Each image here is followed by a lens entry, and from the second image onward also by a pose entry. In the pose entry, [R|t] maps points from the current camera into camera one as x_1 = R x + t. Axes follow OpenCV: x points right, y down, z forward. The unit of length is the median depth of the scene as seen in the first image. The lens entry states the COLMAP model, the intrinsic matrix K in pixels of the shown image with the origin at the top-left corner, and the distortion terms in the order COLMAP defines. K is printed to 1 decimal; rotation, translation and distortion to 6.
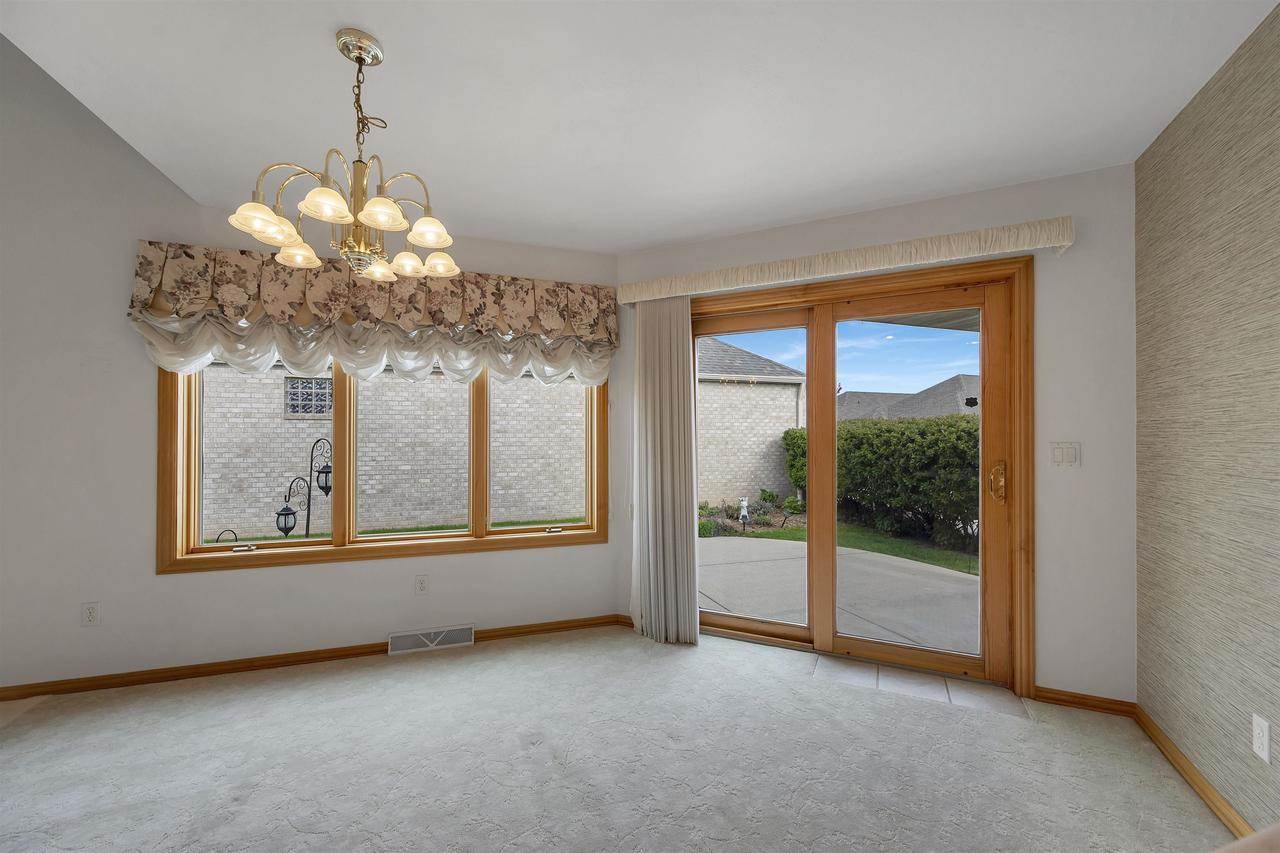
lens RADIAL K [[516.3, 0, 645.9], [0, 516.3, 441.7], [0, 0, 1]] dist [-0.001374, 0.001156]
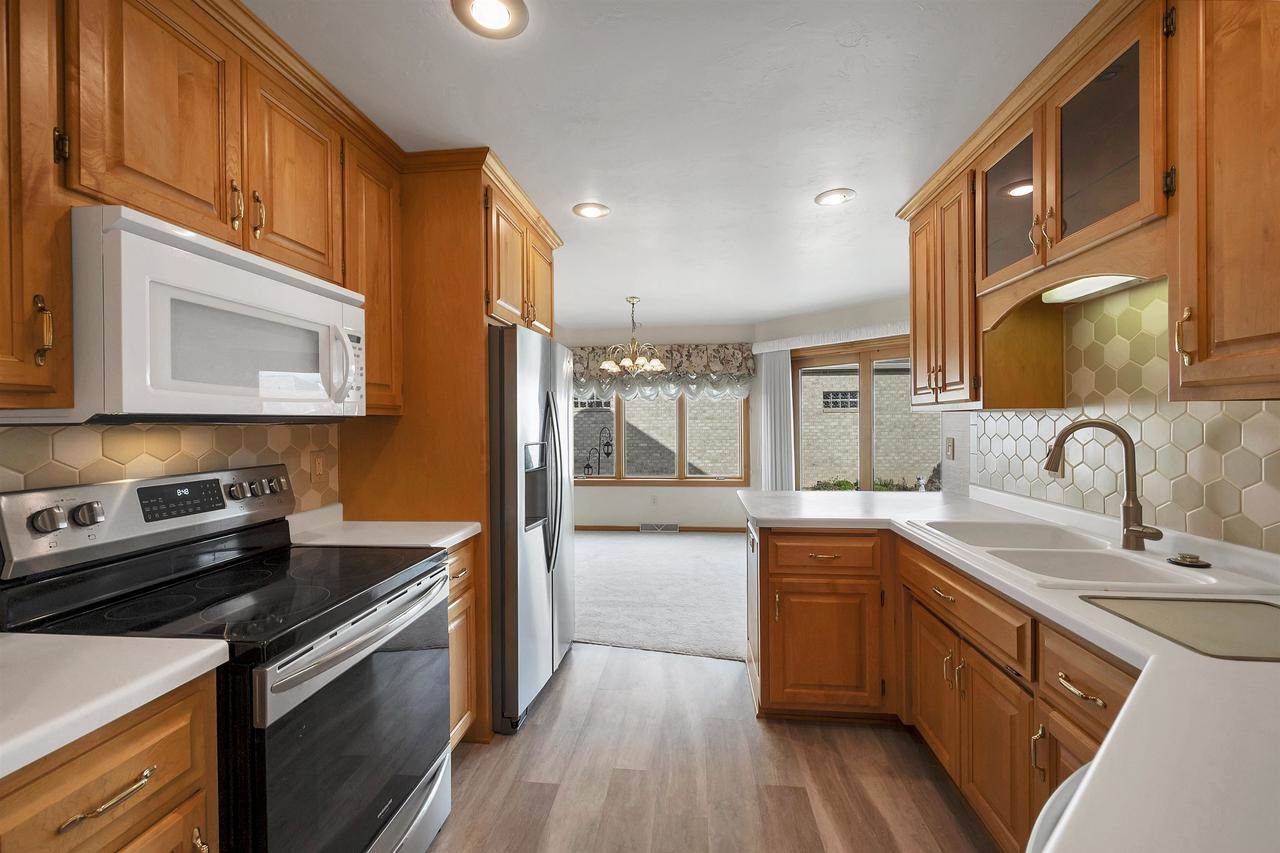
lens RADIAL K [[516.3, 0, 633.7], [0, 516.3, 423.8], [0, 0, 1]] dist [-0.001374, 0.001156]
pose [[0.899740, -0.004762, -0.436400, 0.389398], [0.005903, 0.999982, 0.001257, -0.029386], [0.436387, -0.003707, 0.899752, -0.877236]]
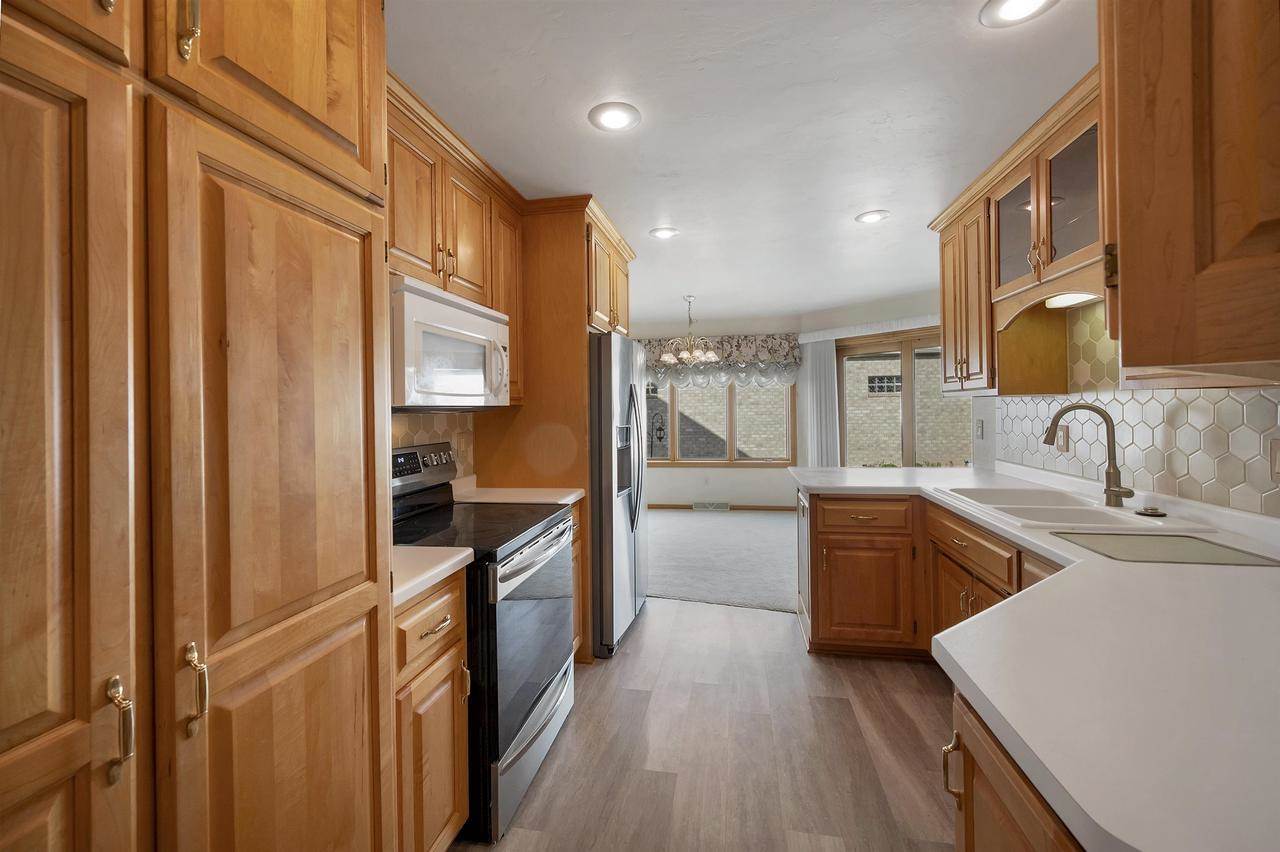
lens RADIAL K [[518.4, 0, 636.8], [0, 518.4, 414.4], [0, 0, 1]] dist [-0.000972, 0.000278]
pose [[0.866225, -0.008004, -0.499590, 0.421009], [0.014444, 0.999855, 0.009025, -0.030518], [0.499446, -0.015034, 0.866215, -1.071078]]
